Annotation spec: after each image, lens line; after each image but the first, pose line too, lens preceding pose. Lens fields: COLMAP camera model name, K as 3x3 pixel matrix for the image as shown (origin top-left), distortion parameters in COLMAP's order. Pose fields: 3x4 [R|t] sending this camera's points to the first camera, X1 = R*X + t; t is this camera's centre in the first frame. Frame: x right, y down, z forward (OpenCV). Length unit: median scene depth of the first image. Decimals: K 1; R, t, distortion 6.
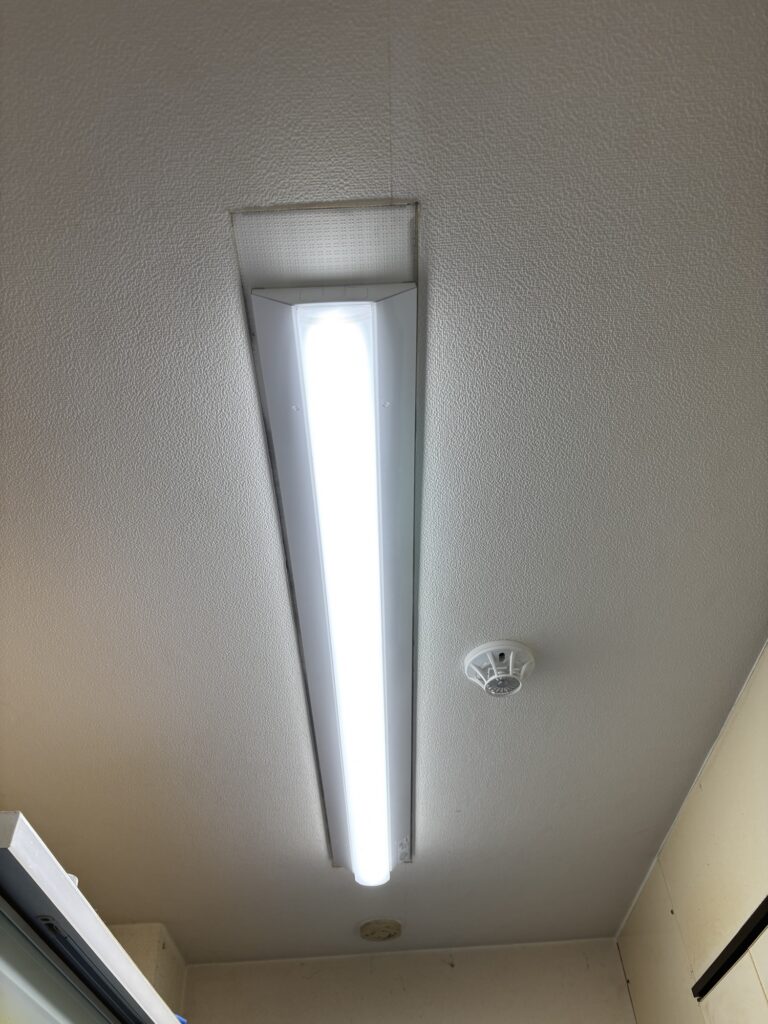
lens RADIAL K [[765.9, 0, 383.0], [0, 765.9, 512.6], [0, 0, 1]] dist [-0.001880, -0.010215]
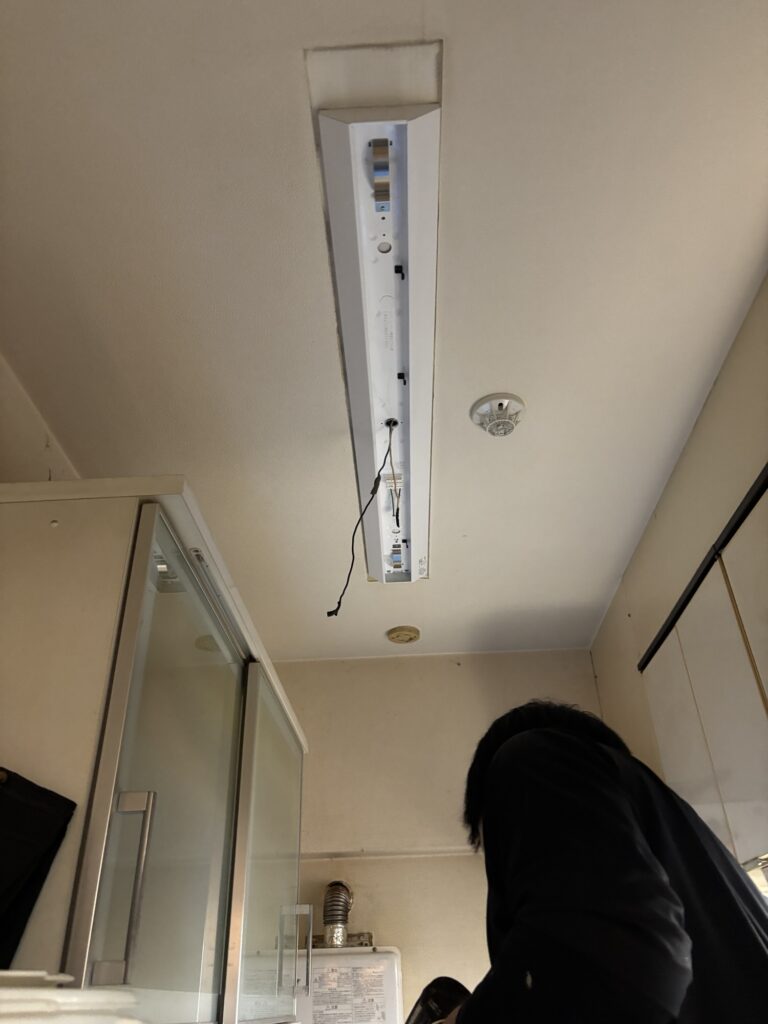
lens RADIAL K [[765.9, 0, 383.0], [0, 765.9, 512.6], [0, 0, 1]] dist [-0.001880, -0.010215]
pose [[0.999644, 0.008121, -0.025435, -0.015816], [-0.001394, 0.967195, 0.254030, 0.051661], [0.026663, -0.253904, 0.966862, -0.467164]]
